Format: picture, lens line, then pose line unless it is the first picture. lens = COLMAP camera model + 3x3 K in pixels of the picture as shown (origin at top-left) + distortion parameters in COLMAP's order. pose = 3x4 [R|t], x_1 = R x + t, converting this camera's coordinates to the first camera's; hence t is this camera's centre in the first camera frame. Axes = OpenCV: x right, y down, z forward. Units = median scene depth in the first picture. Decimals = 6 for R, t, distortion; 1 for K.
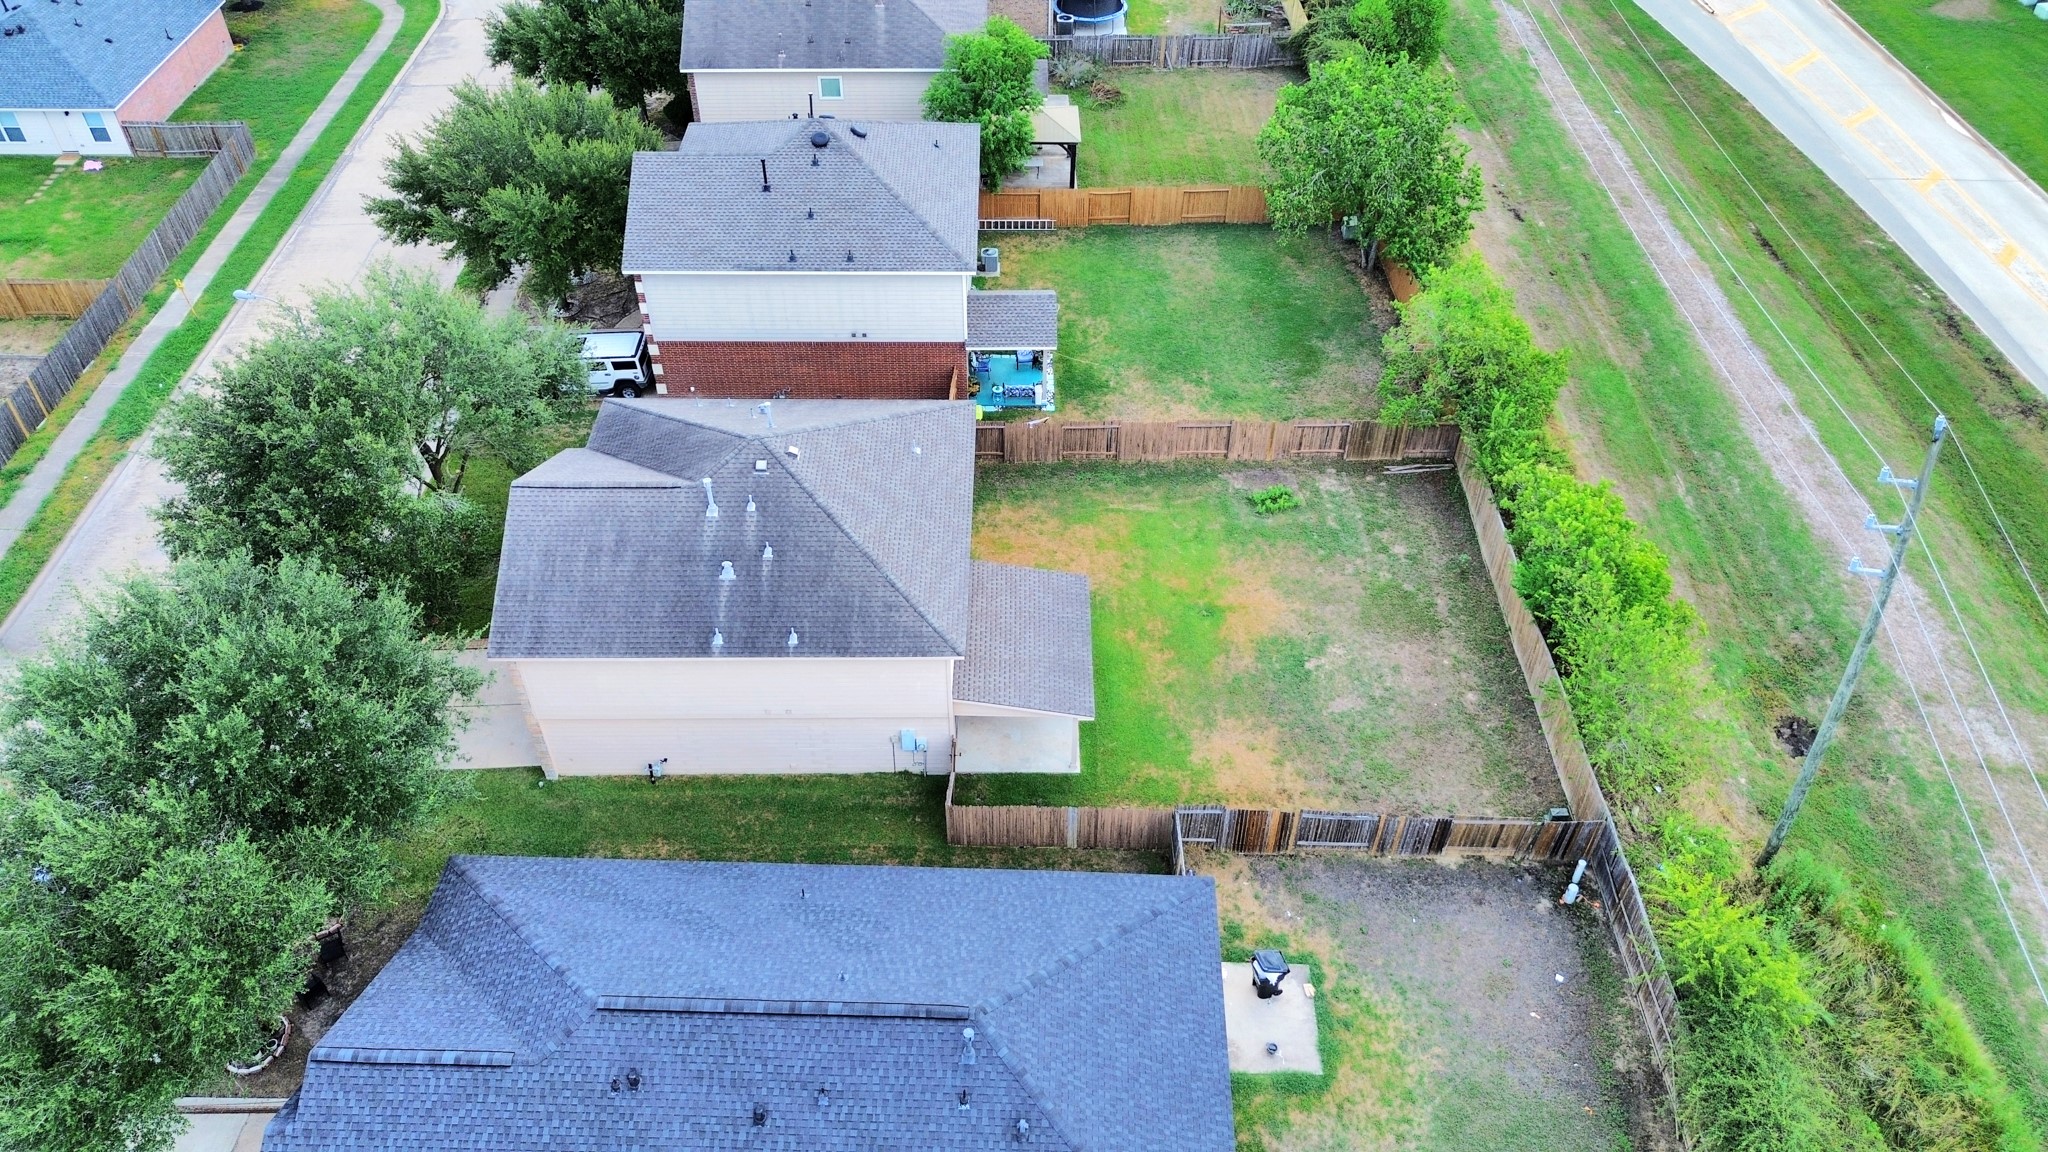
lens RADIAL K [[1456.9, 0, 1024.0], [0, 1456.9, 576.0], [0, 0, 1]] dist [0.083274, -0.089667]
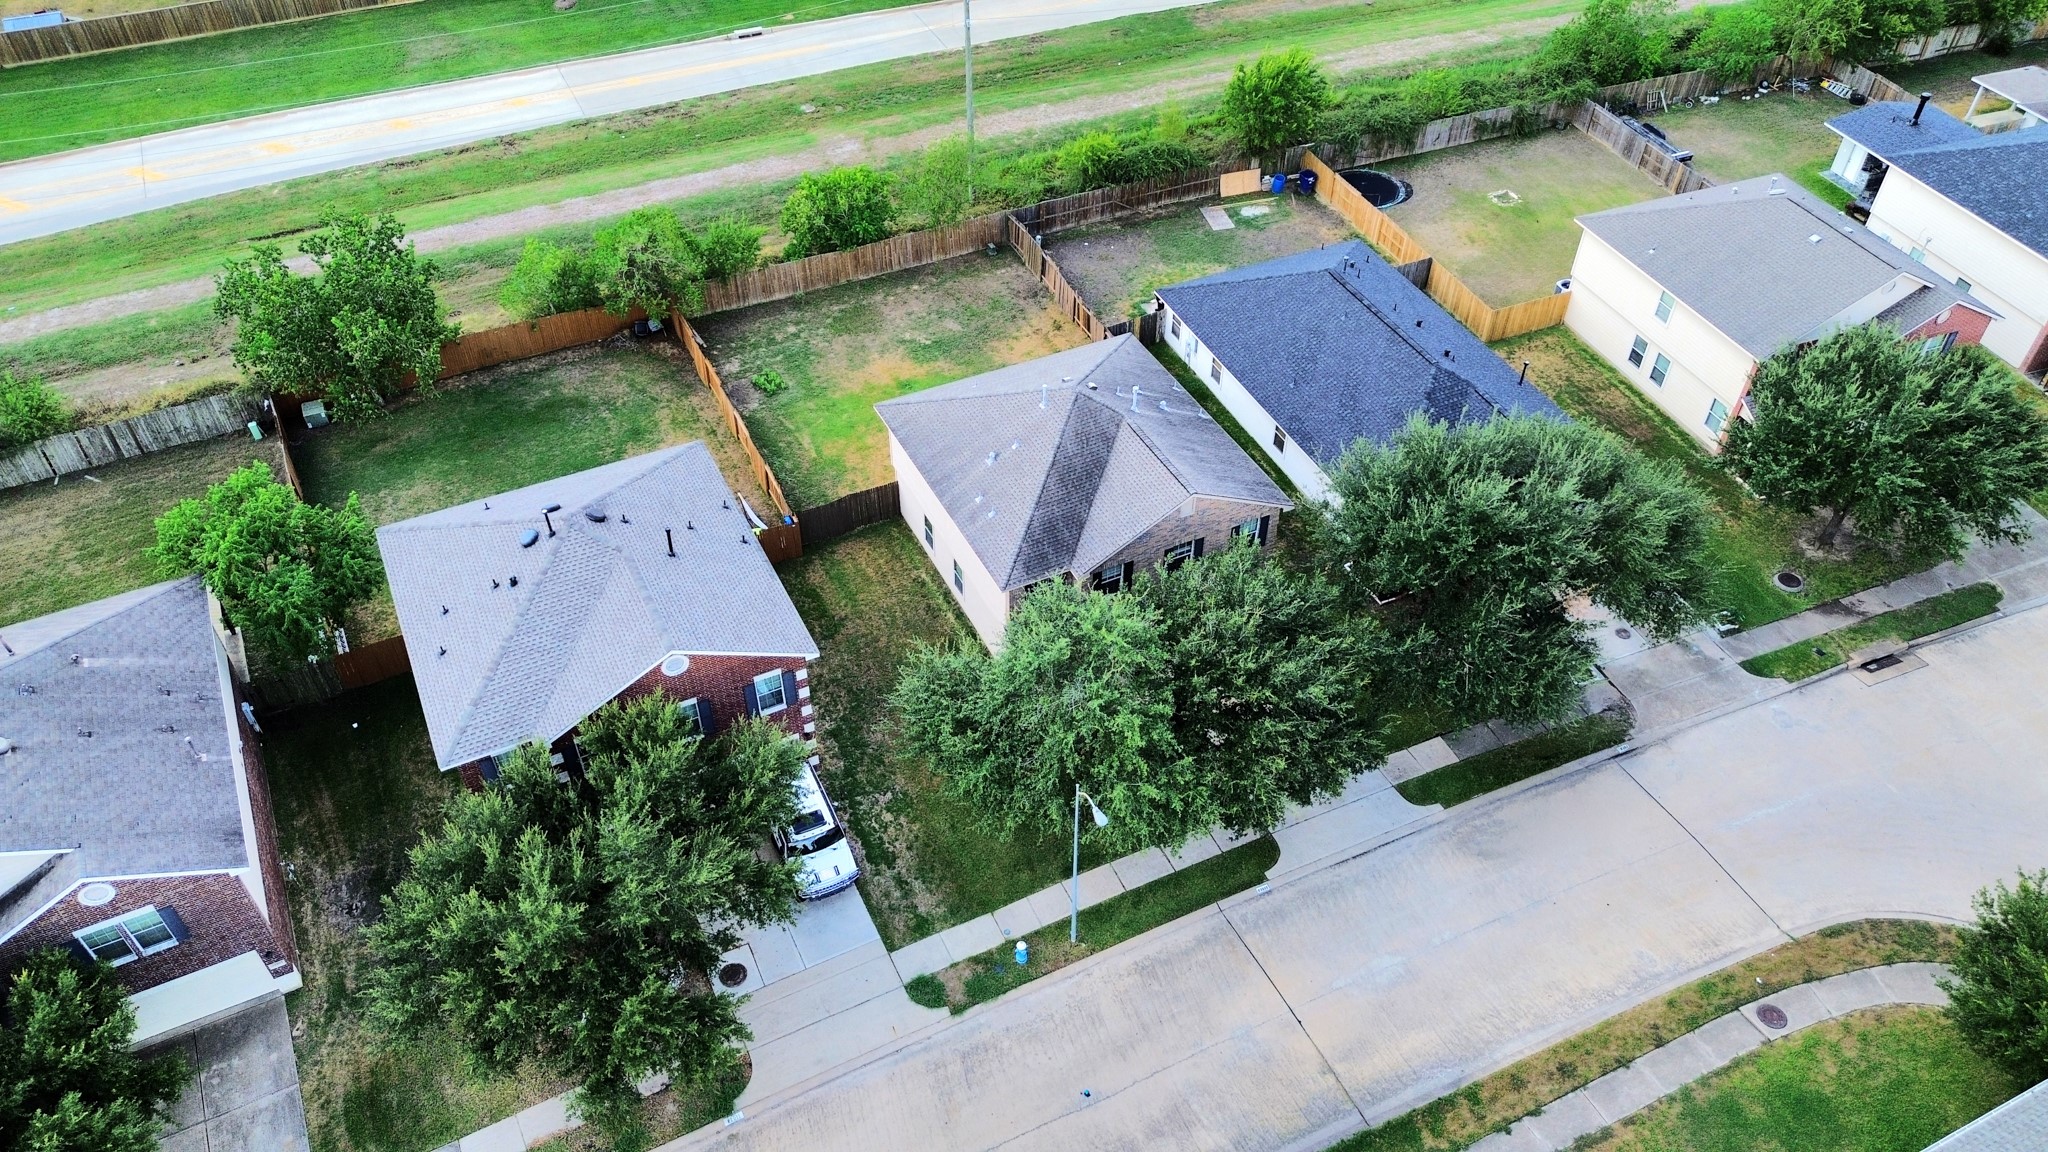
lens RADIAL K [[1456.9, 0, 1024.0], [0, 1456.9, 576.0], [0, 0, 1]] dist [0.083274, -0.089667]
pose [[-0.435518, -0.619909, 0.652715, -0.916169], [0.601217, 0.339349, 0.723450, -0.826336], [-0.669971, 0.707499, 0.224907, 0.692527]]
